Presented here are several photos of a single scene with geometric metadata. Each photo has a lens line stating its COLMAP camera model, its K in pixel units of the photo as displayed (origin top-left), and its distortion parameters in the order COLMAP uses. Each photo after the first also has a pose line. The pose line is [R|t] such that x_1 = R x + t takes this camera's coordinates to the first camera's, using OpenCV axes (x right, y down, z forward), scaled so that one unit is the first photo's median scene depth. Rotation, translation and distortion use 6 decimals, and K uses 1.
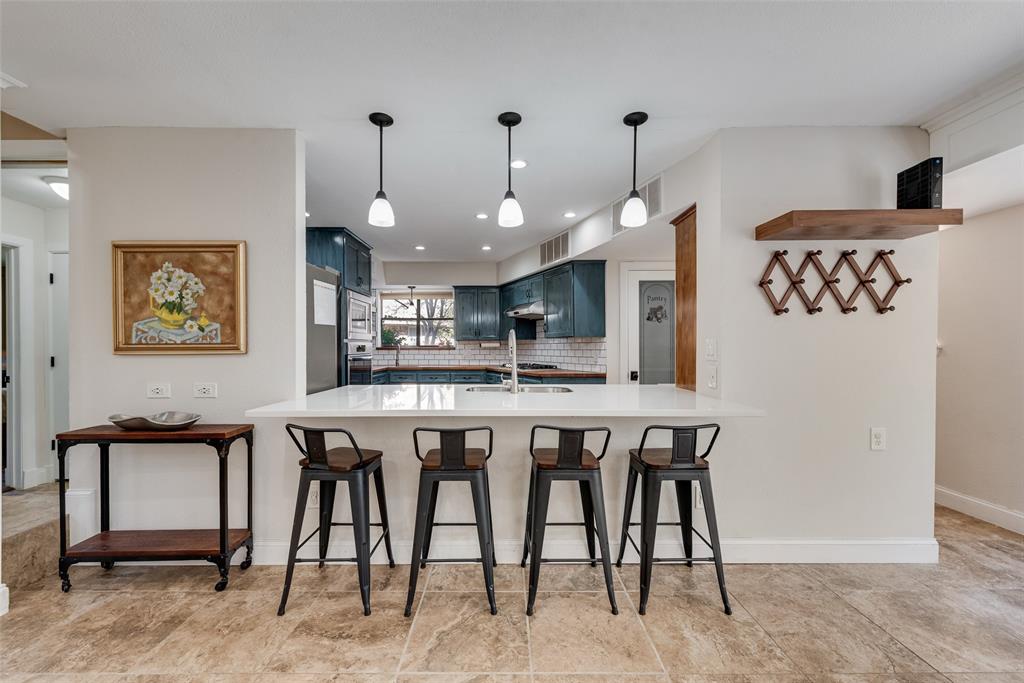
lens RADIAL K [[402.5, 0, 506.9], [0, 402.5, 343.5], [0, 0, 1]] dist [0.001749, 0.000056]
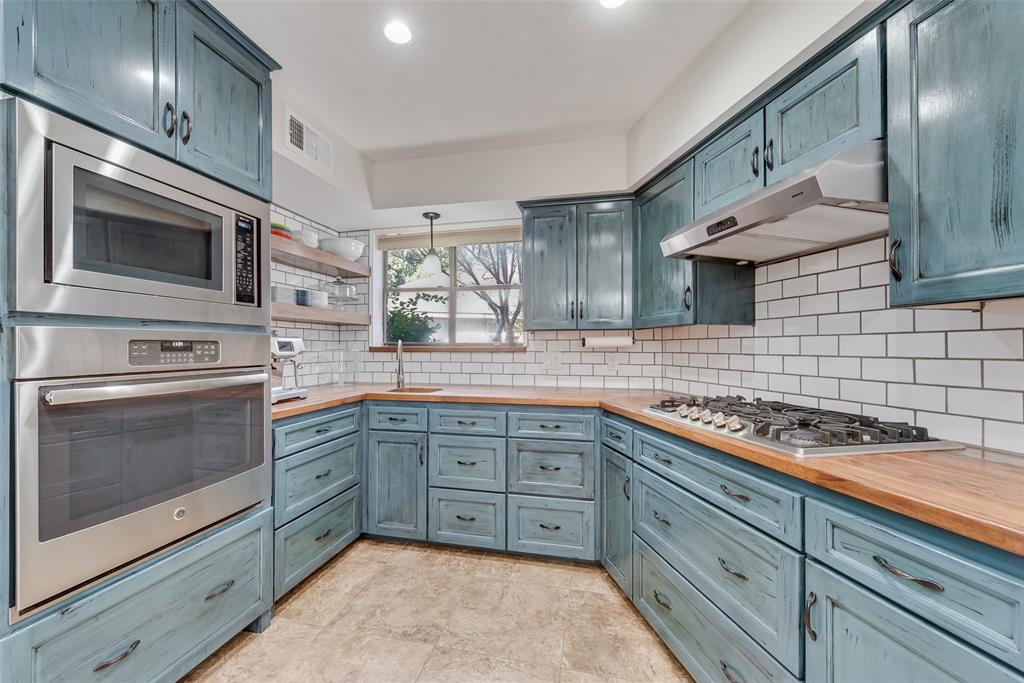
lens RADIAL K [[402.5, 0, 506.9], [0, 402.5, 343.5], [0, 0, 1]] dist [0.001749, 0.000056]
pose [[0.973452, 0.001725, -0.228885, -0.056275], [-0.002135, 0.999997, -0.001543, 0.007632], [0.228881, 0.001991, 0.973452, 0.672763]]
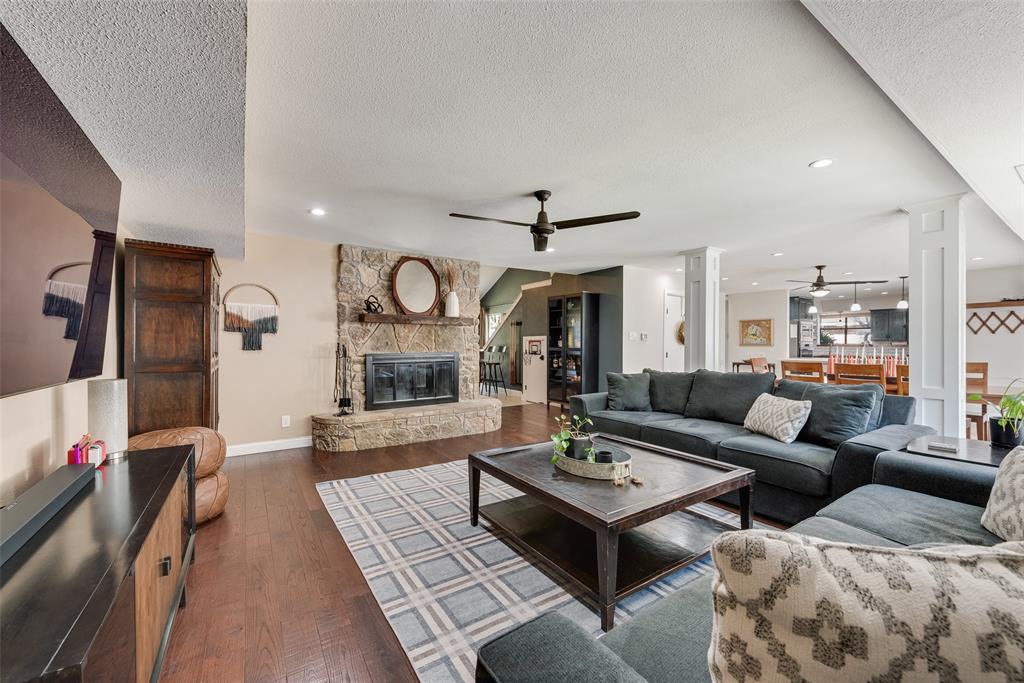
lens RADIAL K [[402.5, 0, 506.9], [0, 402.5, 343.5], [0, 0, 1]] dist [0.001749, 0.000056]
pose [[0.548813, 0.003124, -0.835939, 0.542360], [0.003386, 0.999977, 0.005960, -0.015112], [0.835938, -0.006102, 0.548789, -1.481828]]
